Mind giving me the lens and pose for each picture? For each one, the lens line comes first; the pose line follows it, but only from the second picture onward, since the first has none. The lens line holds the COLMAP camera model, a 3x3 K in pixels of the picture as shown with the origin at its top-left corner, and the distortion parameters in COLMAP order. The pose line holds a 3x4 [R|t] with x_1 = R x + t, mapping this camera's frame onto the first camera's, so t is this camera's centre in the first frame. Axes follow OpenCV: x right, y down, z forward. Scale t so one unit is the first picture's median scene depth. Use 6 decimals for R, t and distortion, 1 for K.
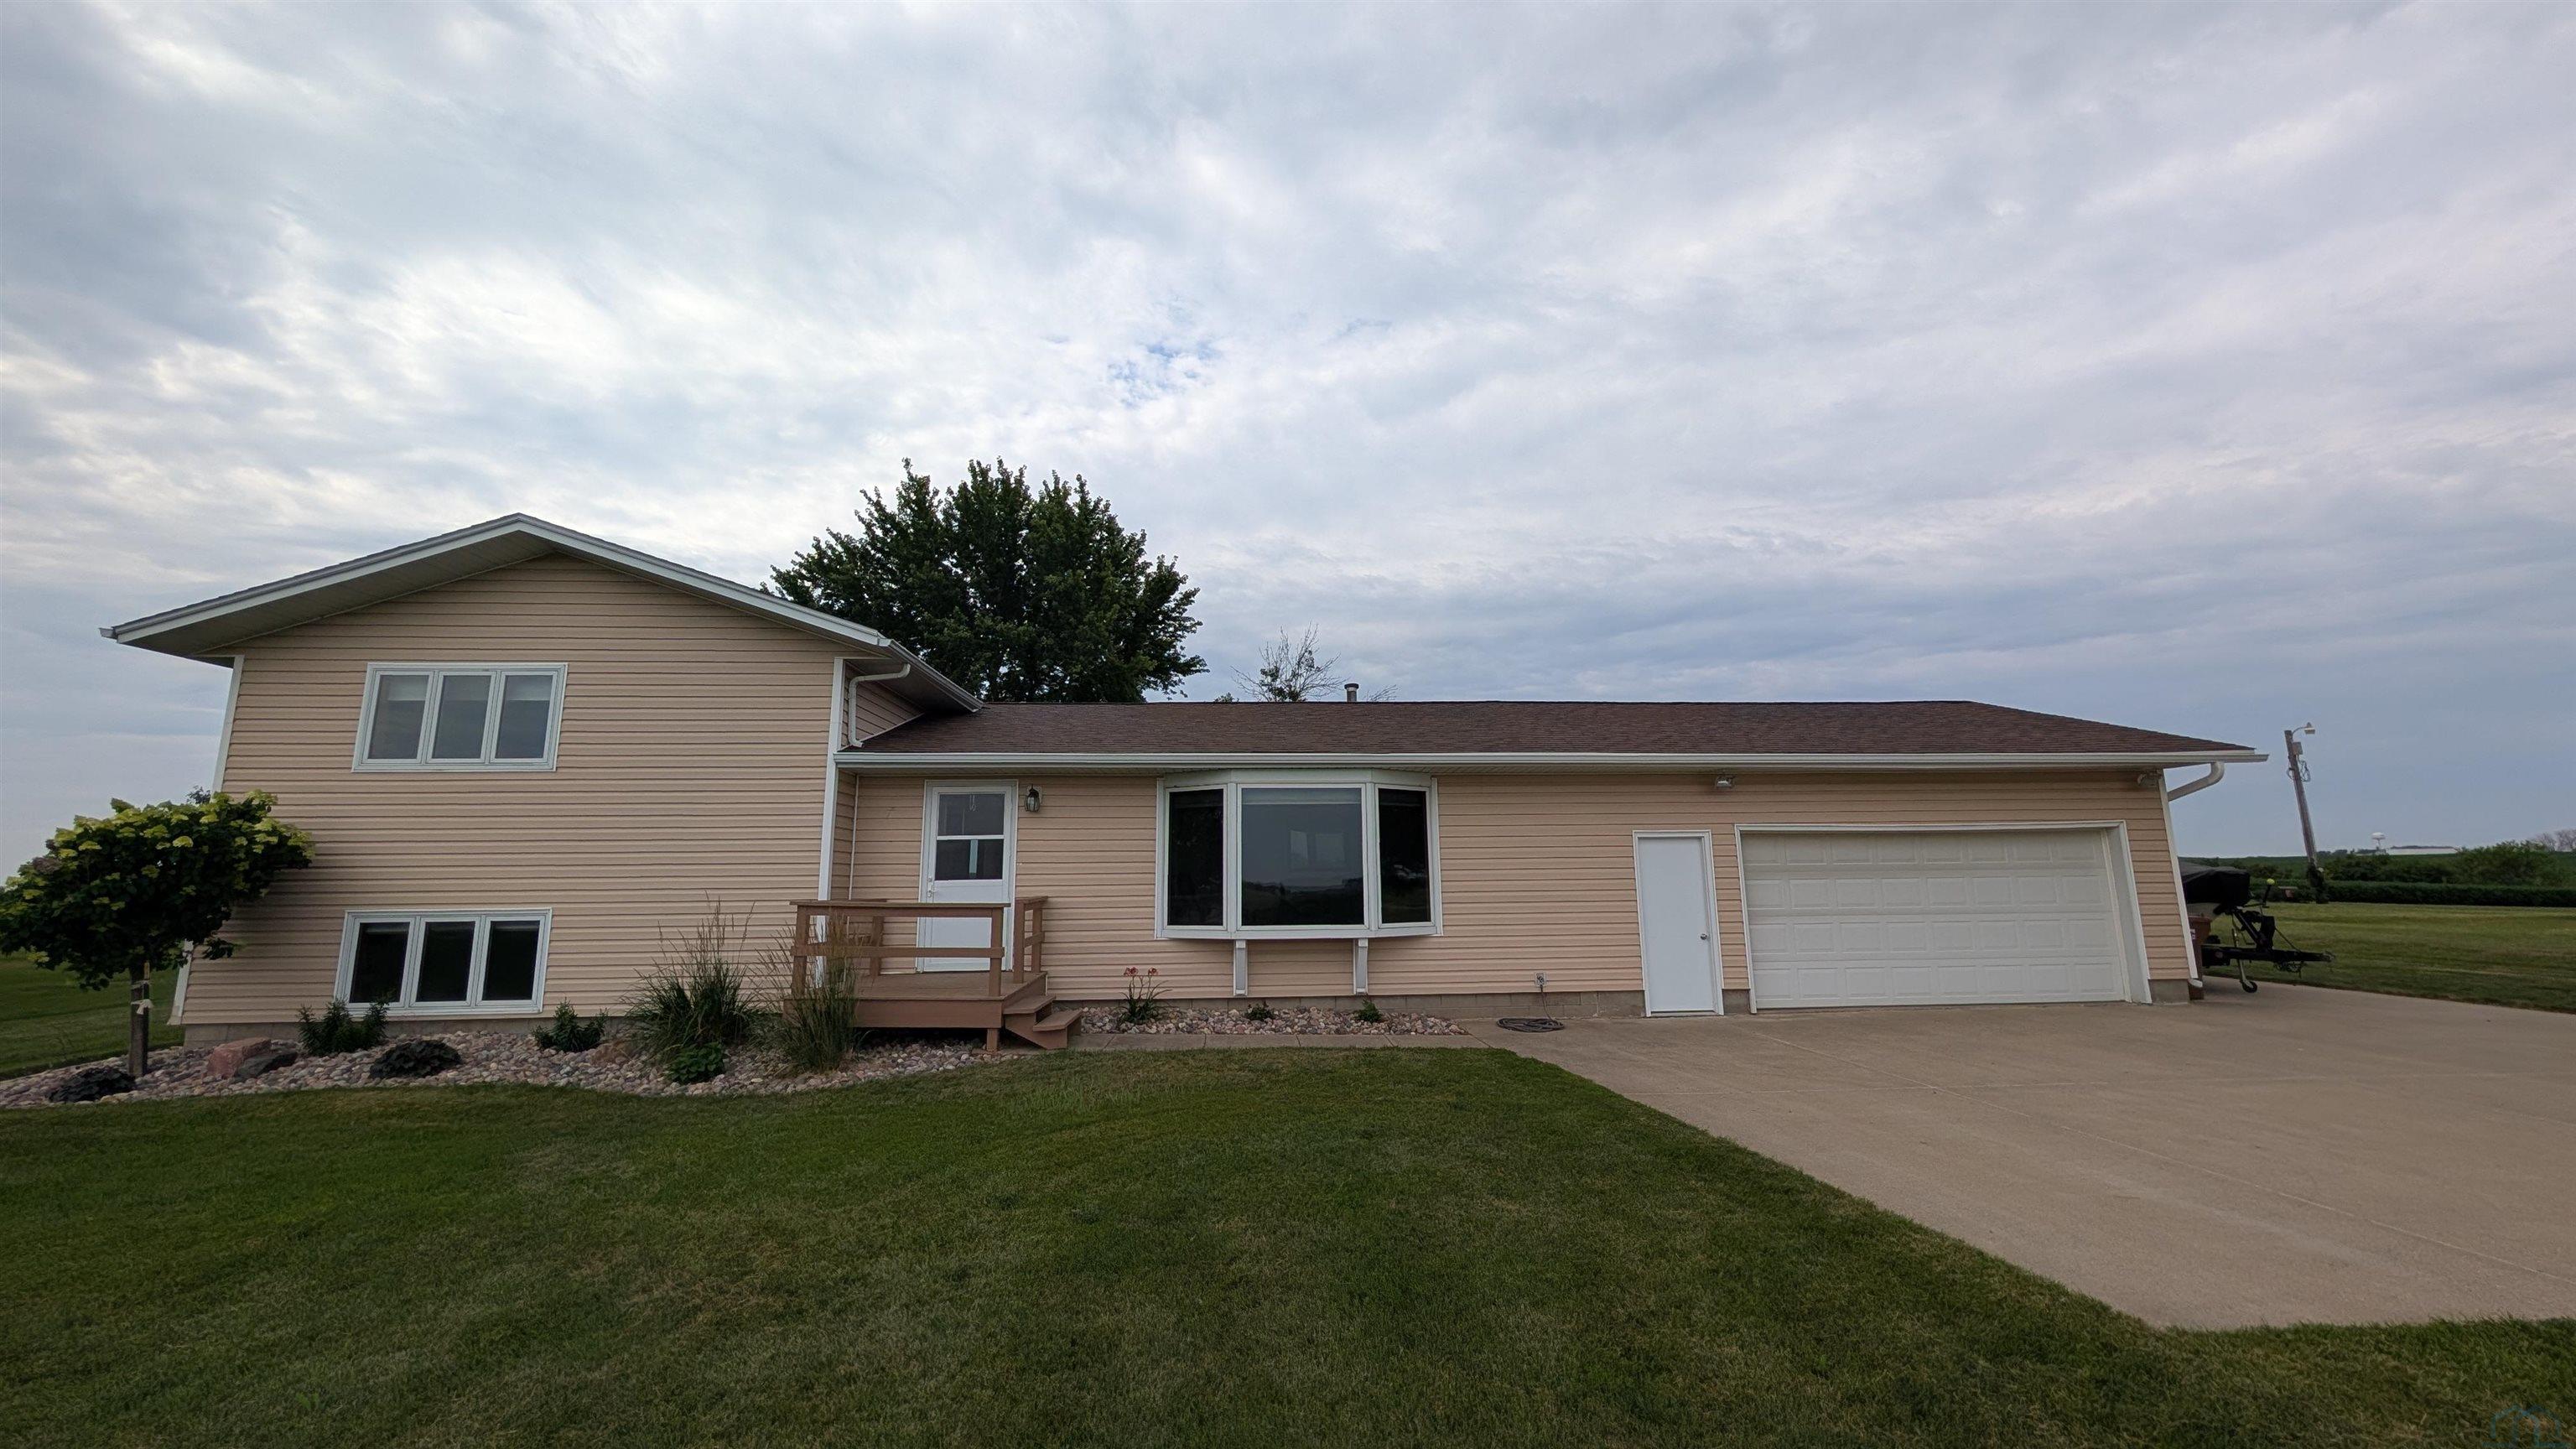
lens RADIAL K [[970.7, 0, 1295.9], [0, 970.7, 721.9], [0, 0, 1]] dist [0.000909, 0.000282]
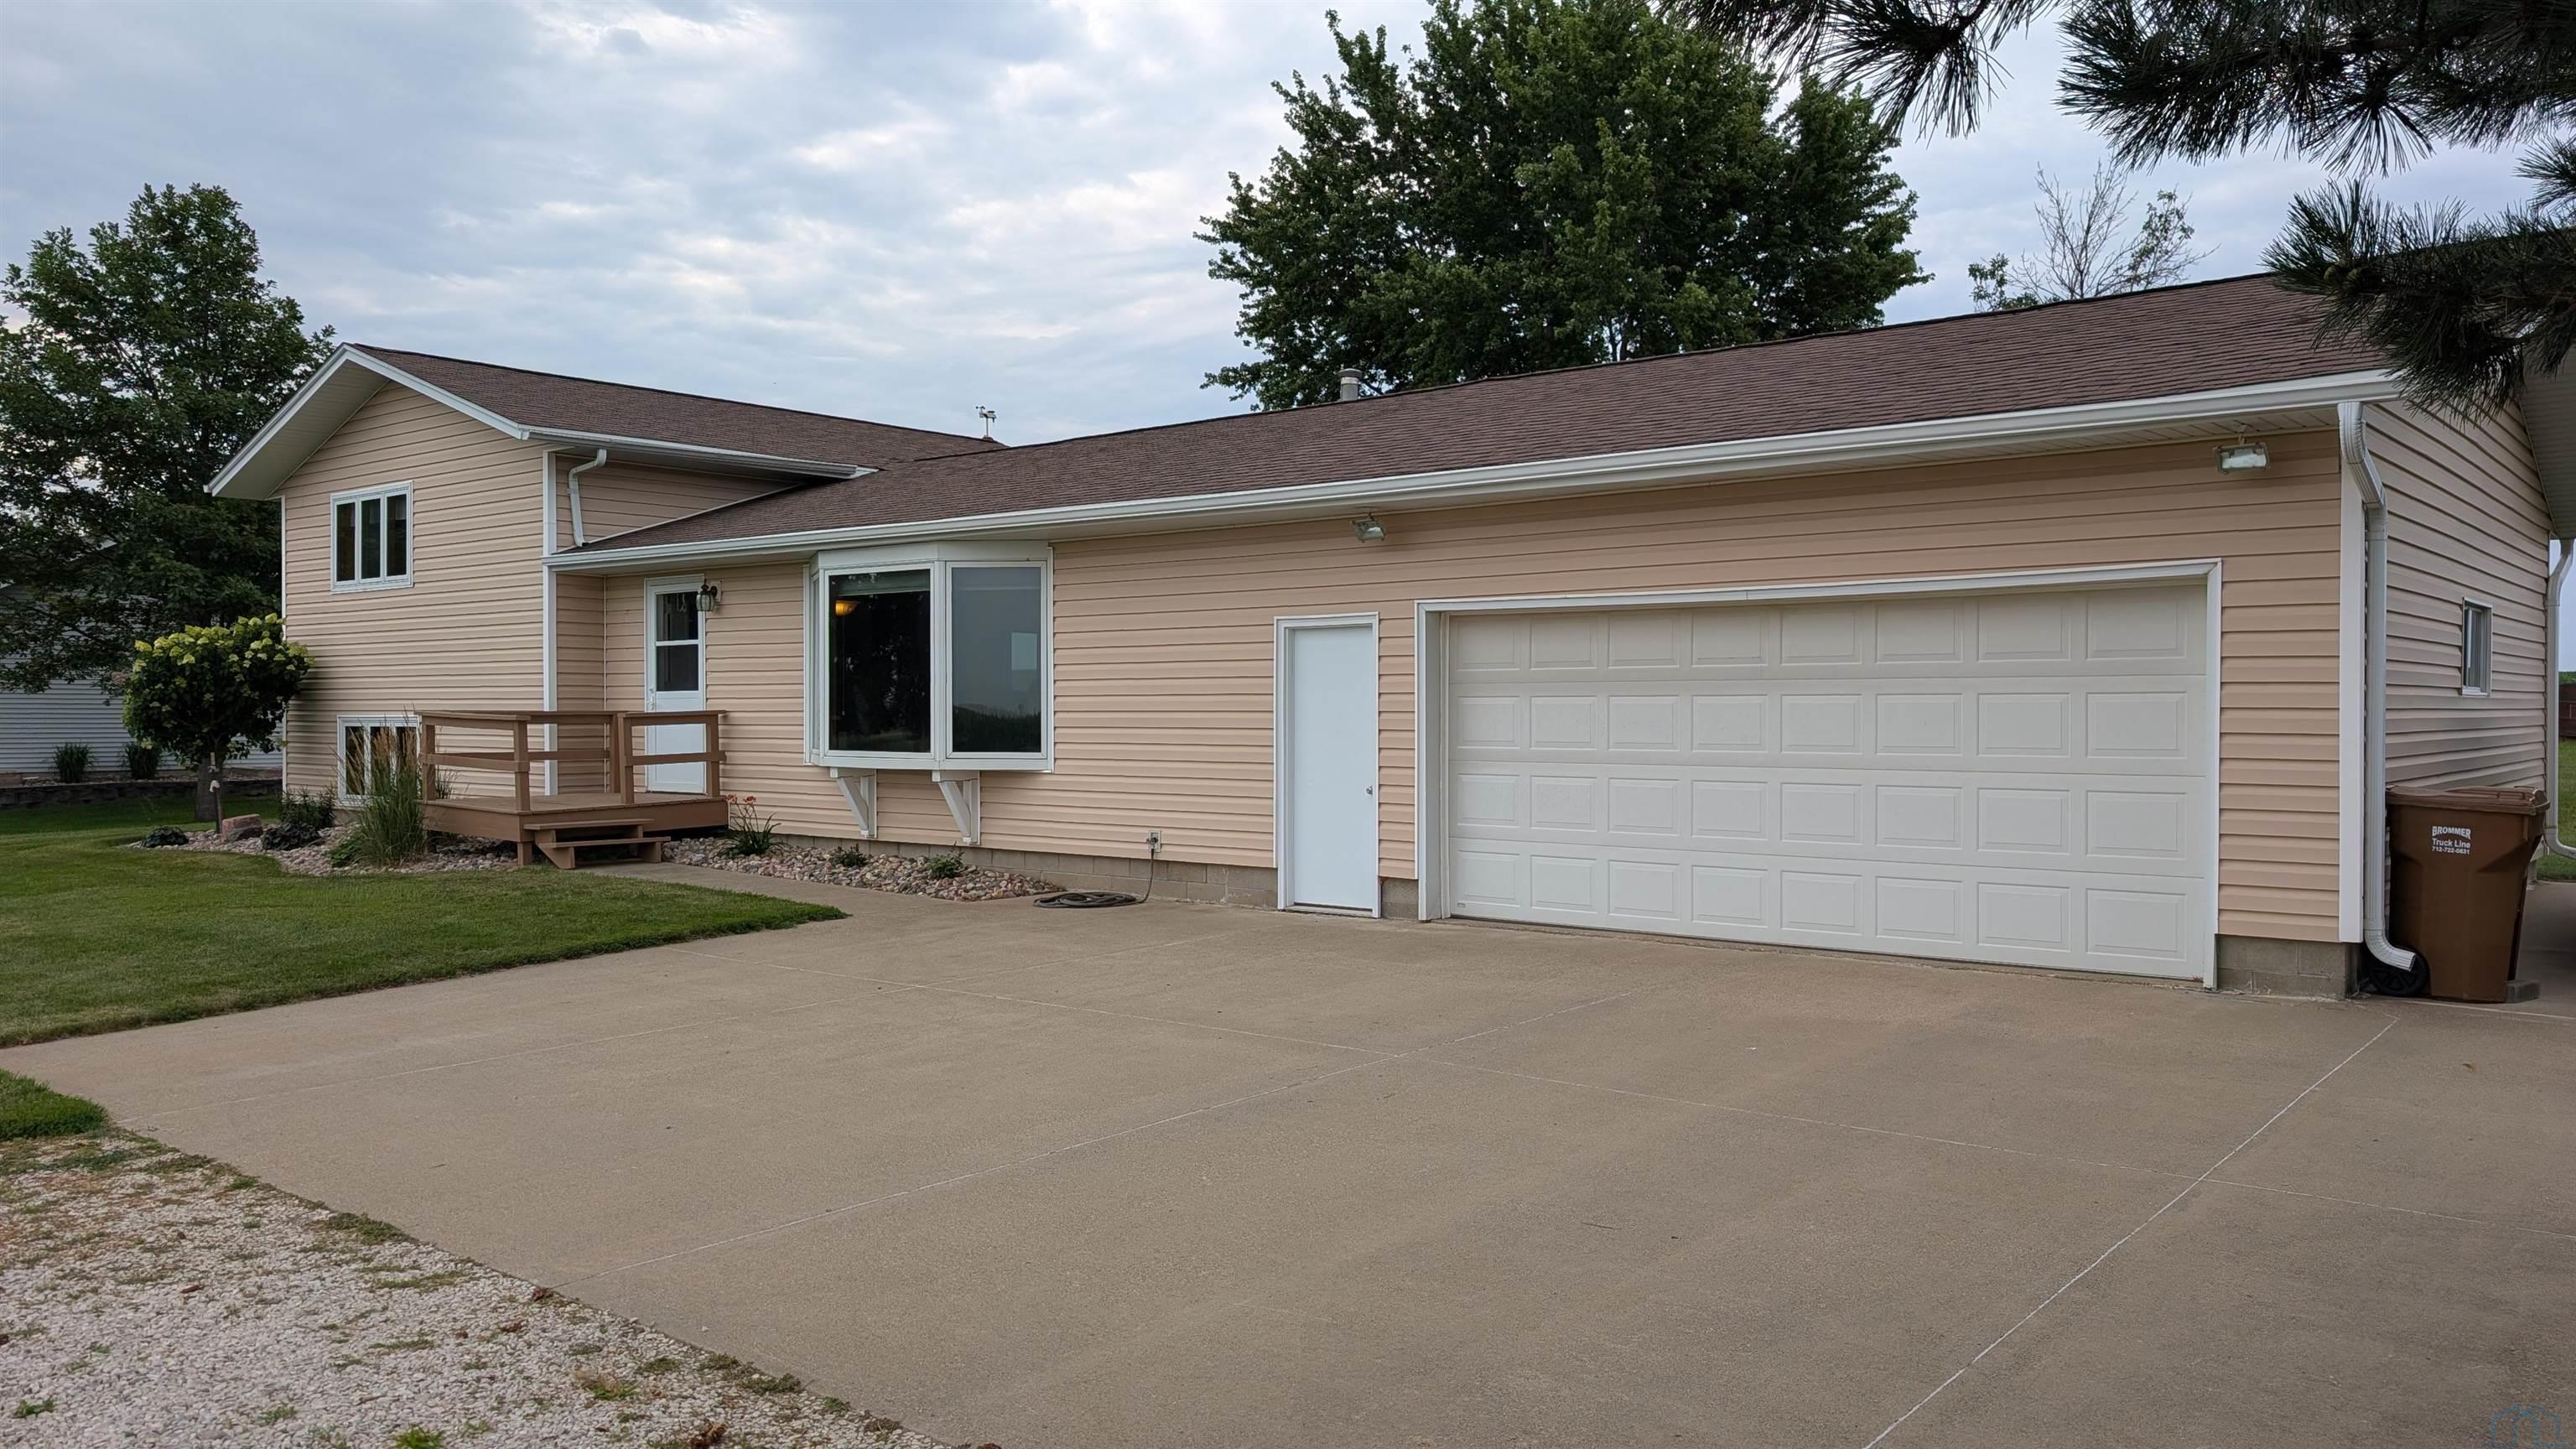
lens RADIAL K [[1892.2, 0, 1288.0], [0, 1892.2, 724.5], [0, 0, 1]] dist [0.053830, -0.087403]
pose [[0.719977, 0.016477, -0.693802, 1.245161], [0.109143, 0.984590, 0.136643, 0.017894], [0.685362, -0.174103, 0.707083, 0.156672]]
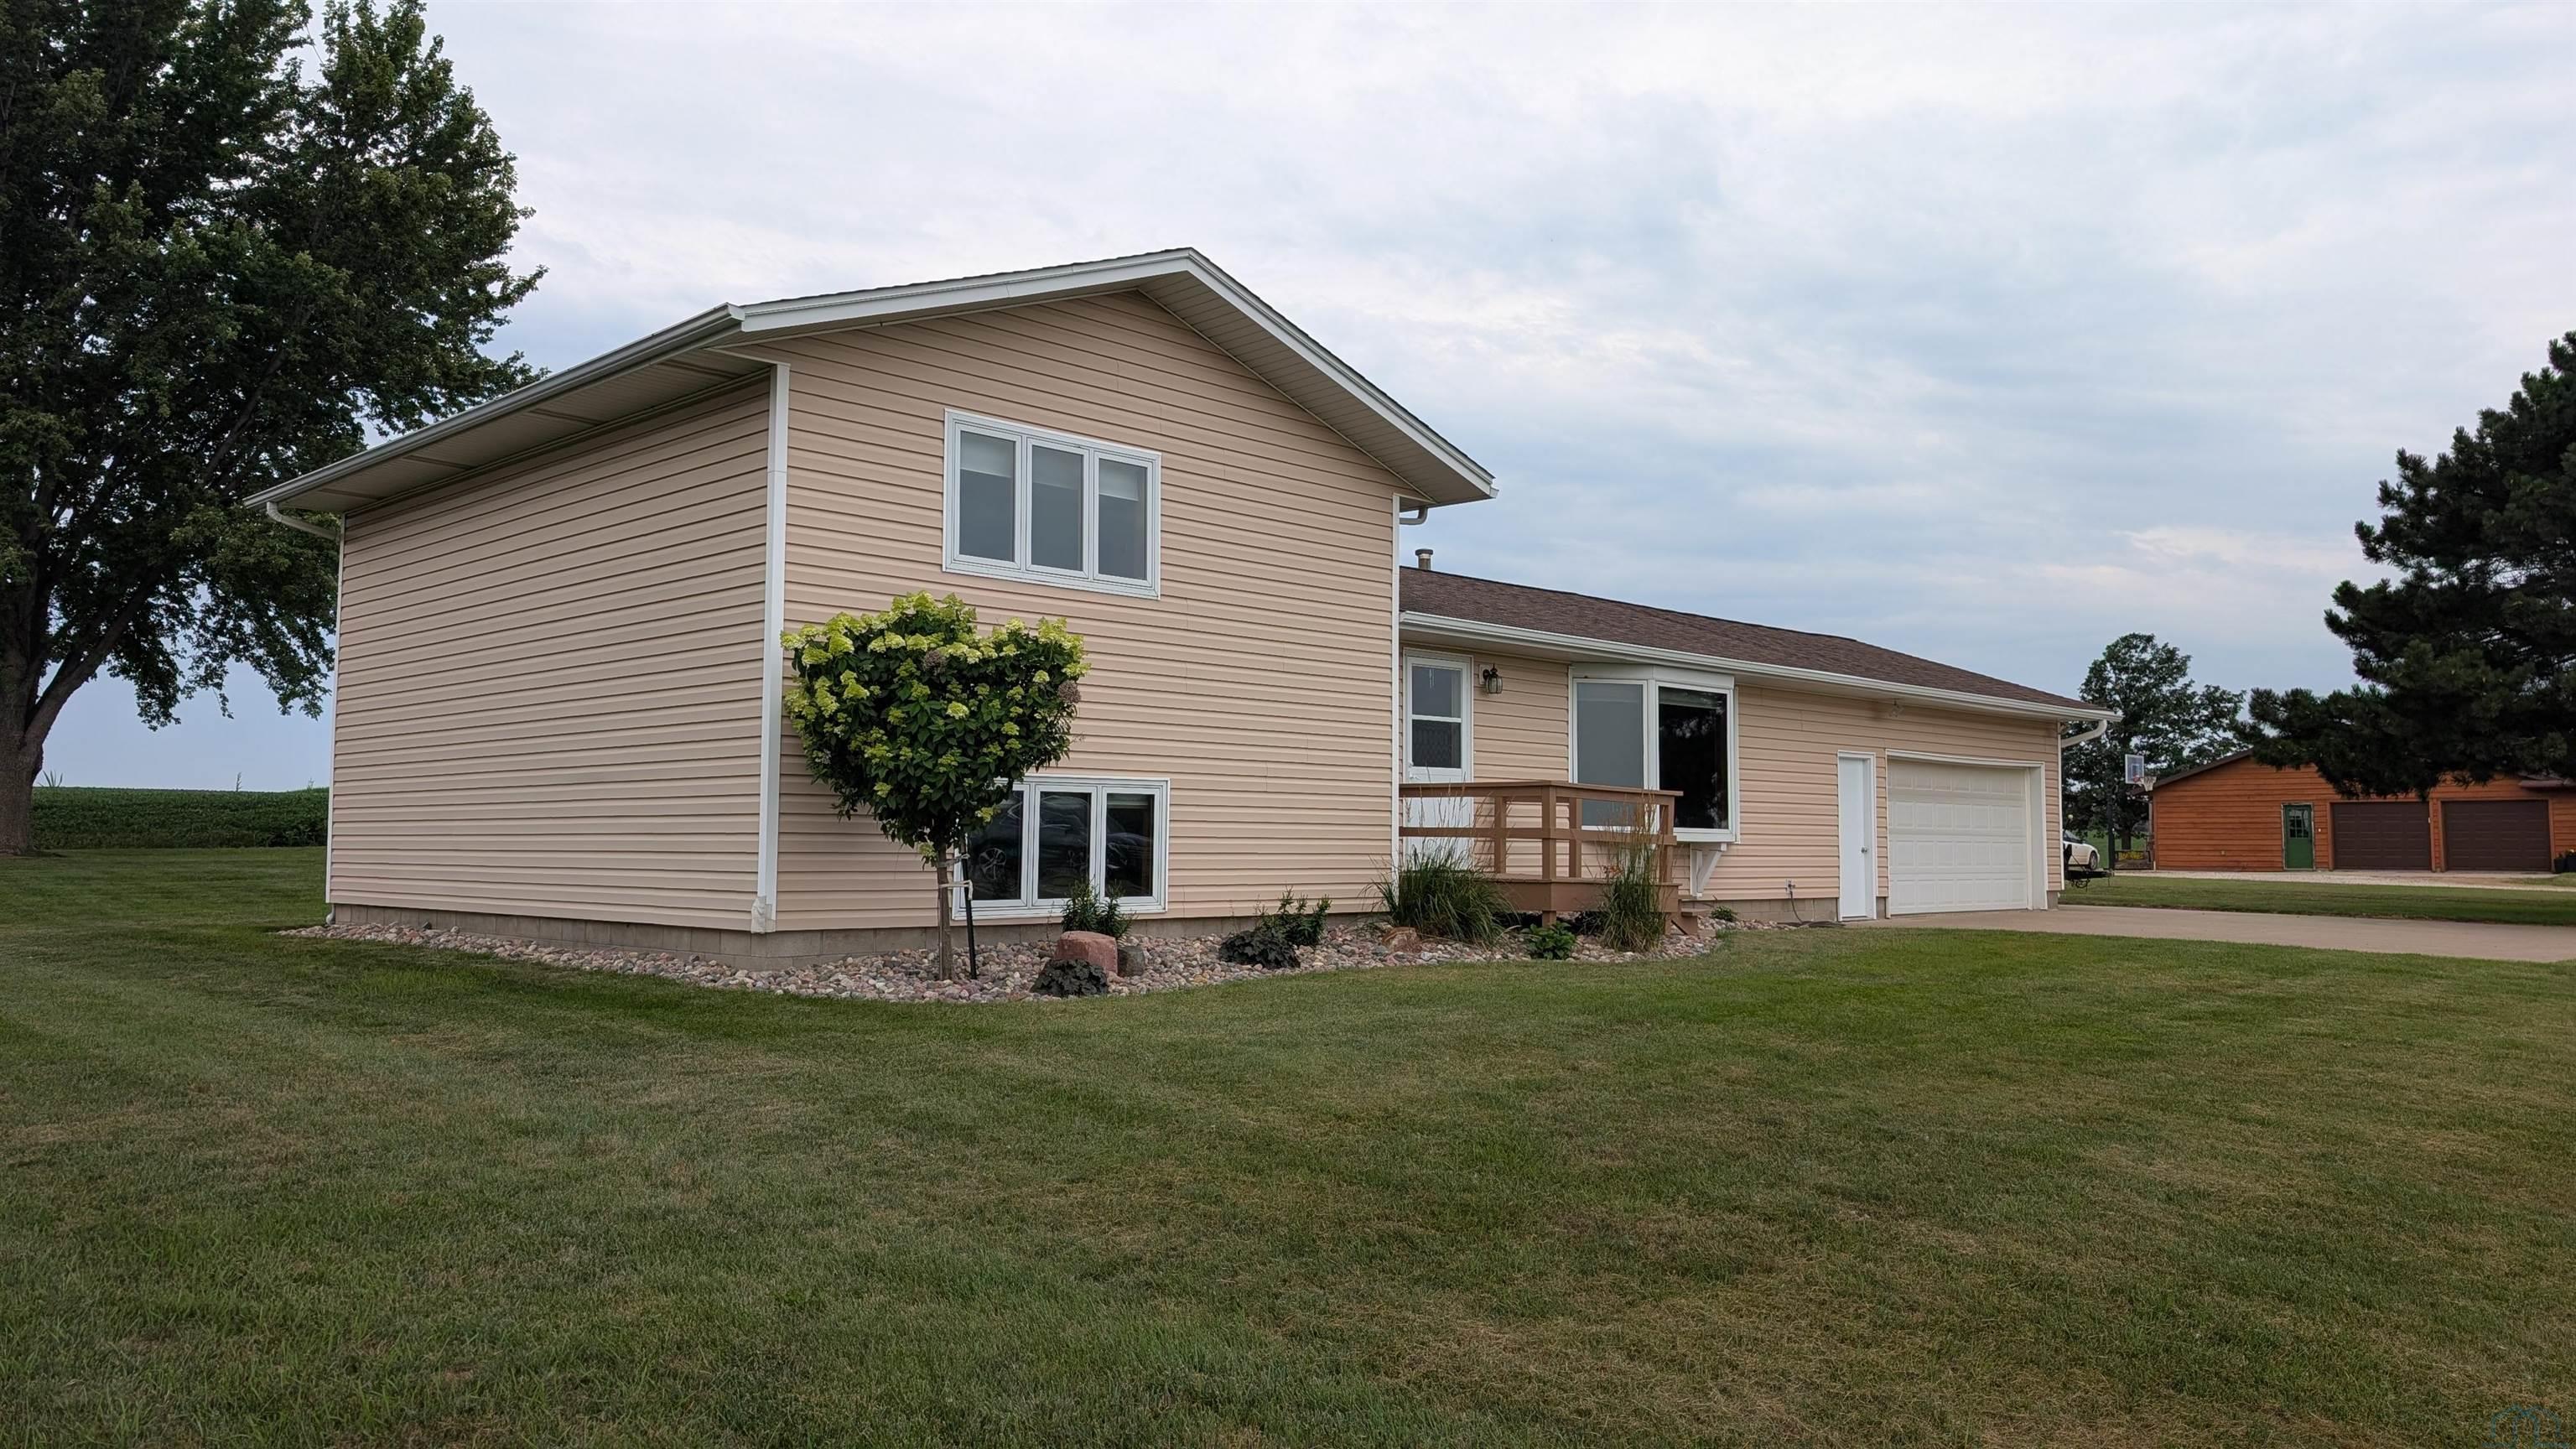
lens RADIAL K [[1892.2, 0, 1288.0], [0, 1892.2, 724.5], [0, 0, 1]] dist [0.053830, -0.087403]
pose [[0.746461, 0.059570, 0.662758, -1.536767], [-0.127837, 0.990270, 0.054974, 0.049573], [-0.653035, -0.125761, 0.746813, -0.154693]]
